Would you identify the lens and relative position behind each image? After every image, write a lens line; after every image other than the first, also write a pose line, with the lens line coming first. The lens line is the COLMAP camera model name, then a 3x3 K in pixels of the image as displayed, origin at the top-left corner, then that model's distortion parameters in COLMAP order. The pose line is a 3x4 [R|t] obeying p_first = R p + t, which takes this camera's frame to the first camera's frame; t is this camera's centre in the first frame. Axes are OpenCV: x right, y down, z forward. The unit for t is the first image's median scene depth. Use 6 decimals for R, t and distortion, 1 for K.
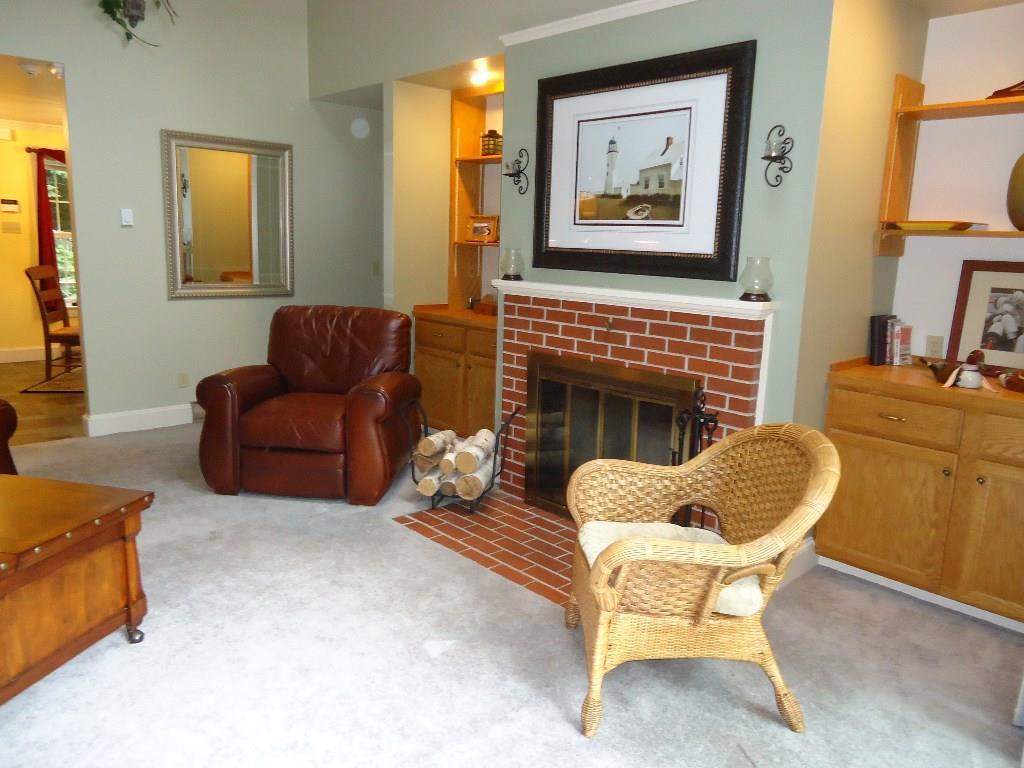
lens RADIAL K [[747.6, 0, 510.4], [0, 747.6, 382.4], [0, 0, 1]] dist [-0.004205, 0.006543]
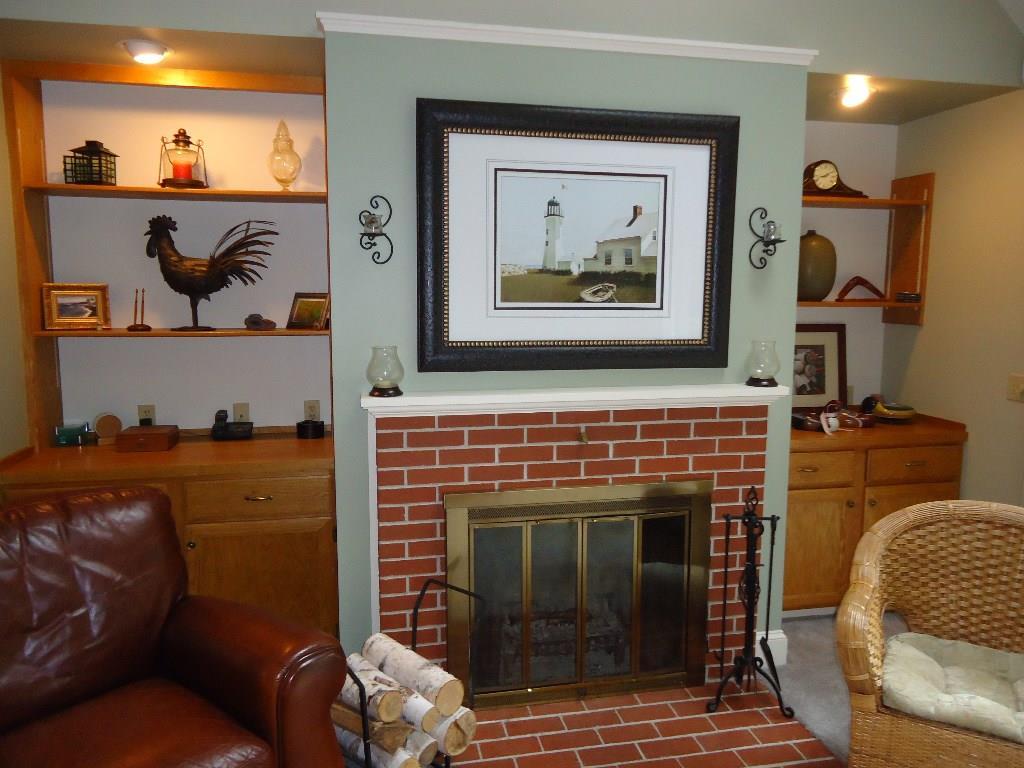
lens RADIAL K [[747.6, 0, 512.0], [0, 747.6, 380.7], [0, 0, 1]] dist [-0.004205, 0.006543]
pose [[0.515103, -0.133395, 0.846685, -0.589370], [0.171552, 0.983873, 0.050641, -0.196908], [-0.839785, 0.119165, 0.529680, 0.681109]]
